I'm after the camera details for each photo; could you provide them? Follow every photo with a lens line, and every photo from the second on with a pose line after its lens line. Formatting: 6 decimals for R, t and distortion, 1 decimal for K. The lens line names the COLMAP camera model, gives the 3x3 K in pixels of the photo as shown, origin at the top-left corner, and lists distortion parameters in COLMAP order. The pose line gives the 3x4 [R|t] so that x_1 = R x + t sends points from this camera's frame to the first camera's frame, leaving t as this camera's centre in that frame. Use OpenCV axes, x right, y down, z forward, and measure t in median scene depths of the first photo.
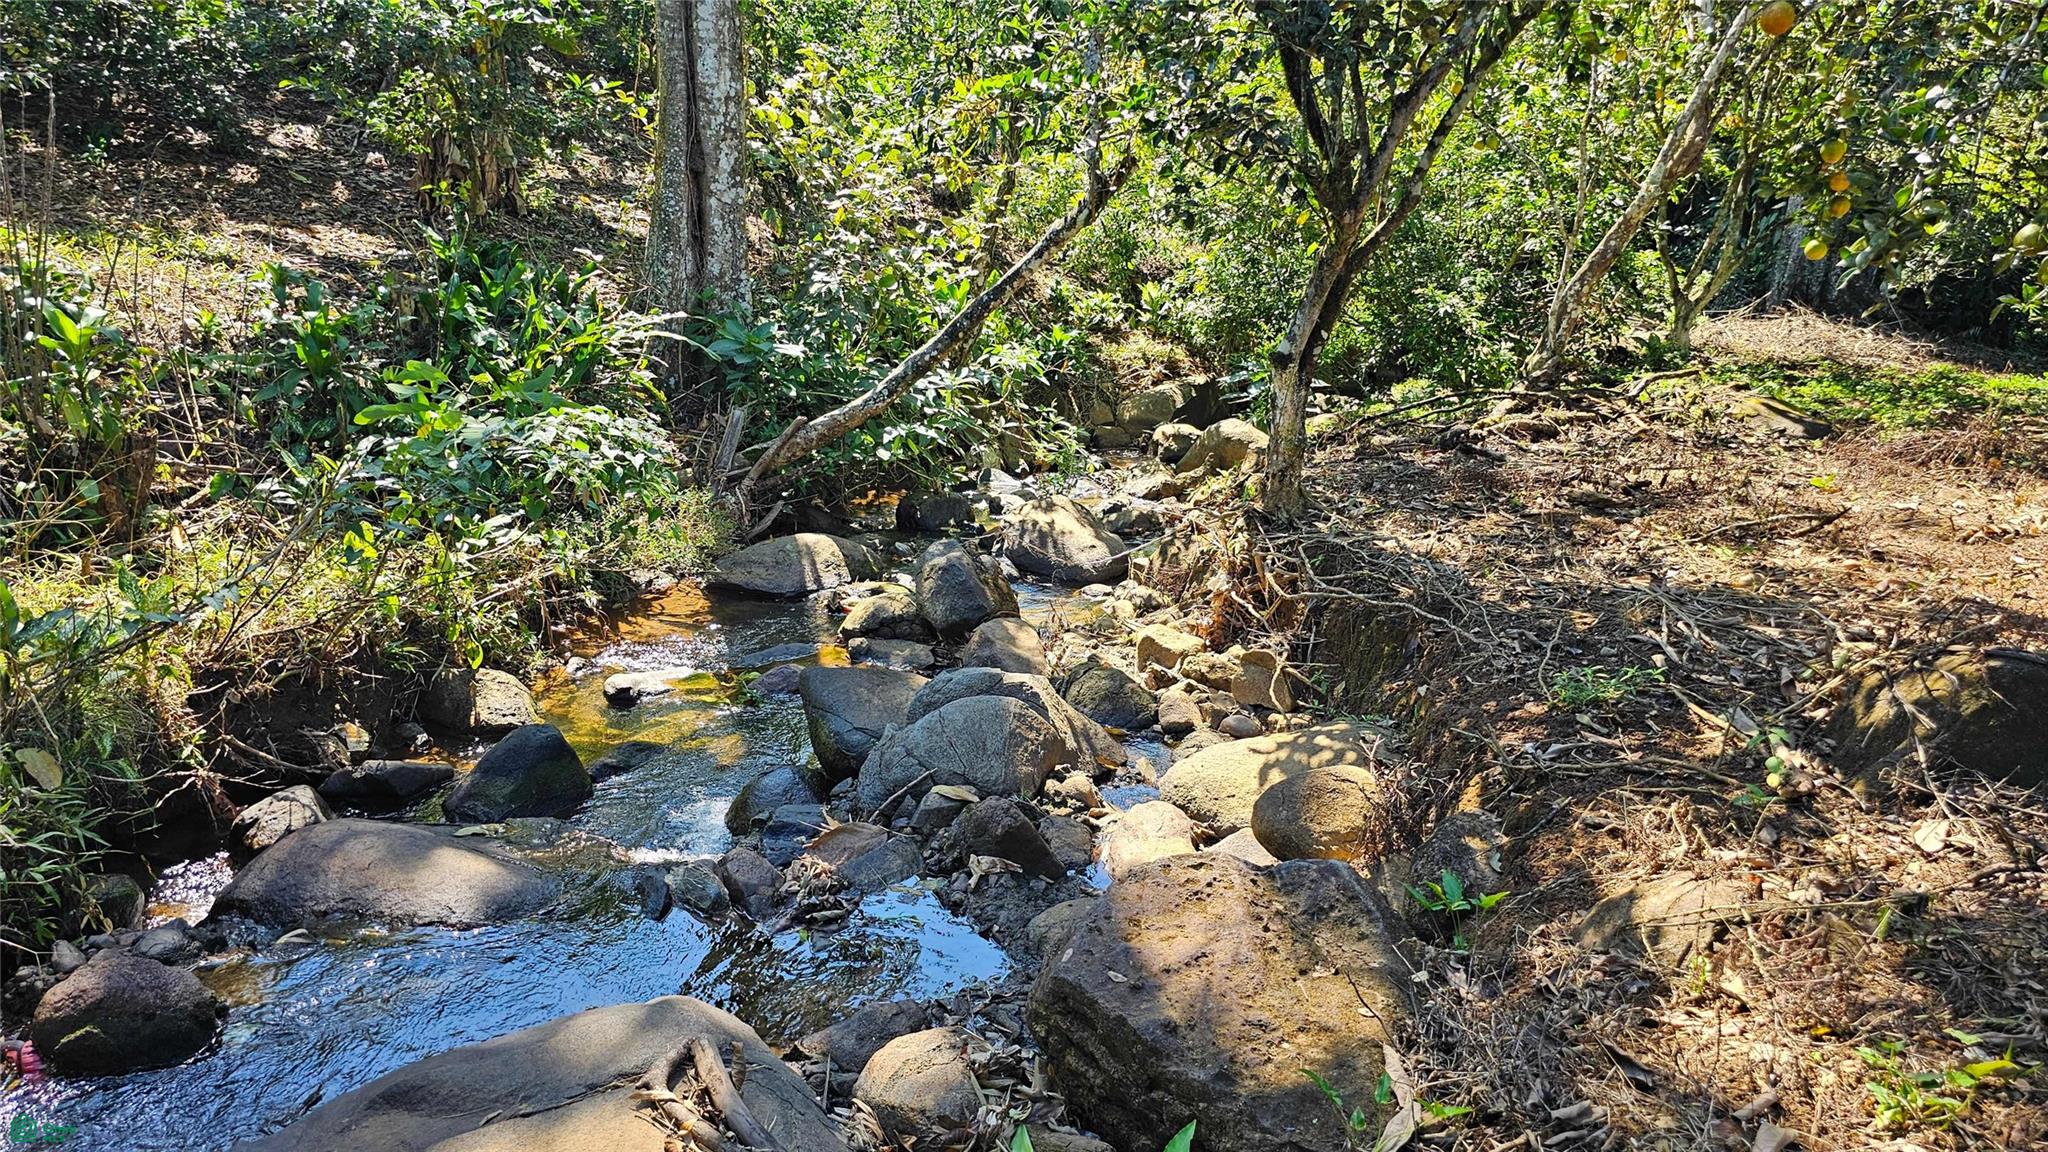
lens RADIAL K [[1292.5, 0, 1024.3], [0, 1292.5, 577.9], [0, 0, 1]] dist [0.017503, -0.003571]
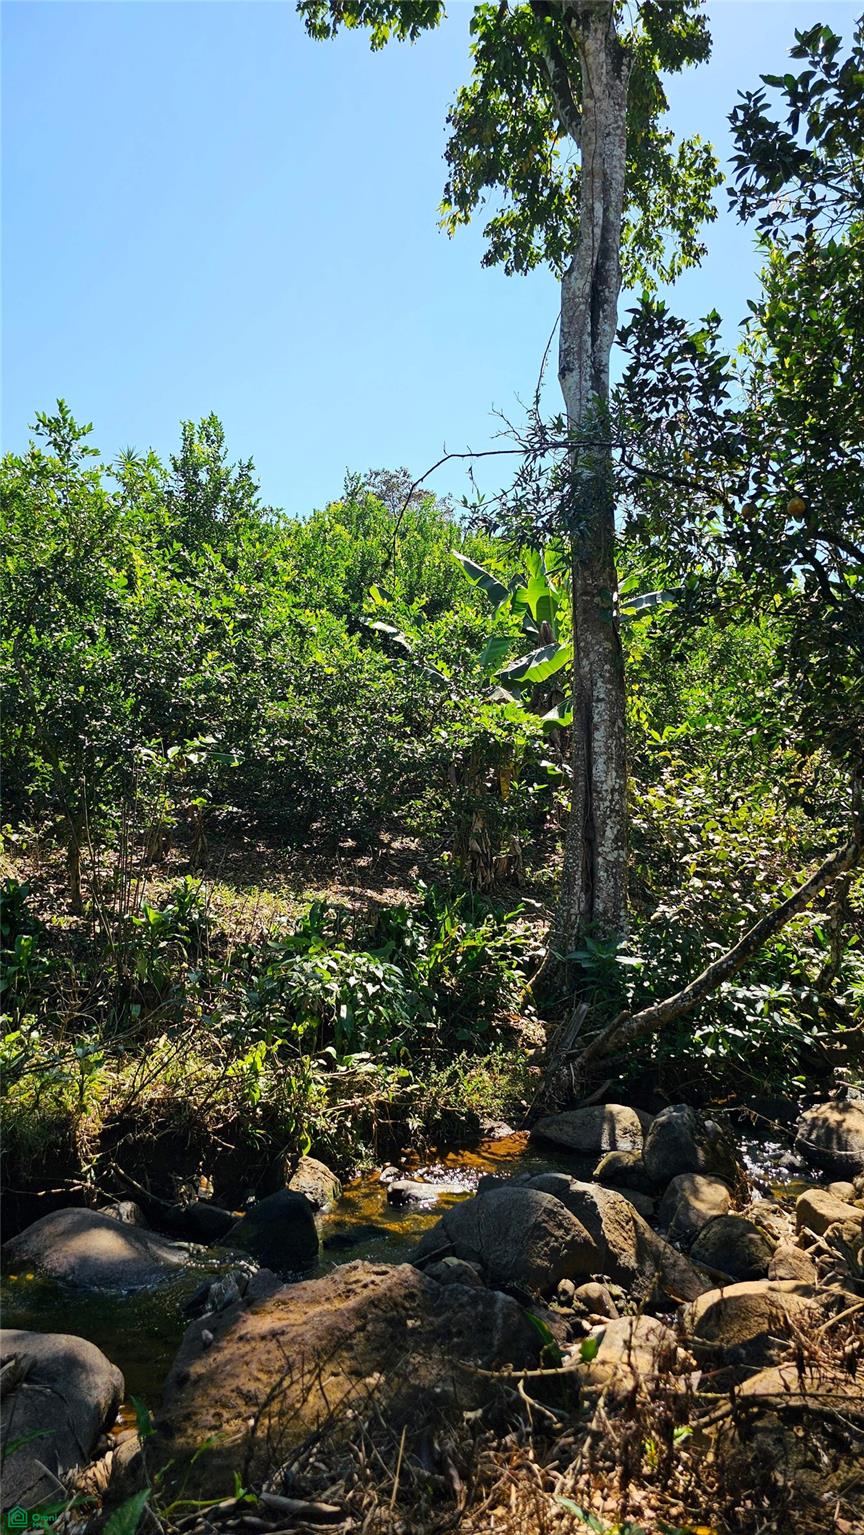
lens RADIAL K [[968.8, 0, 432.5], [0, 968.8, 767.4], [0, 0, 1]] dist [0.017503, -0.003571]
pose [[0.855399, -0.077665, -0.512114, 0.172526], [-0.140576, 0.916777, -0.373842, 0.039748], [0.498529, 0.391775, 0.773292, 0.075491]]
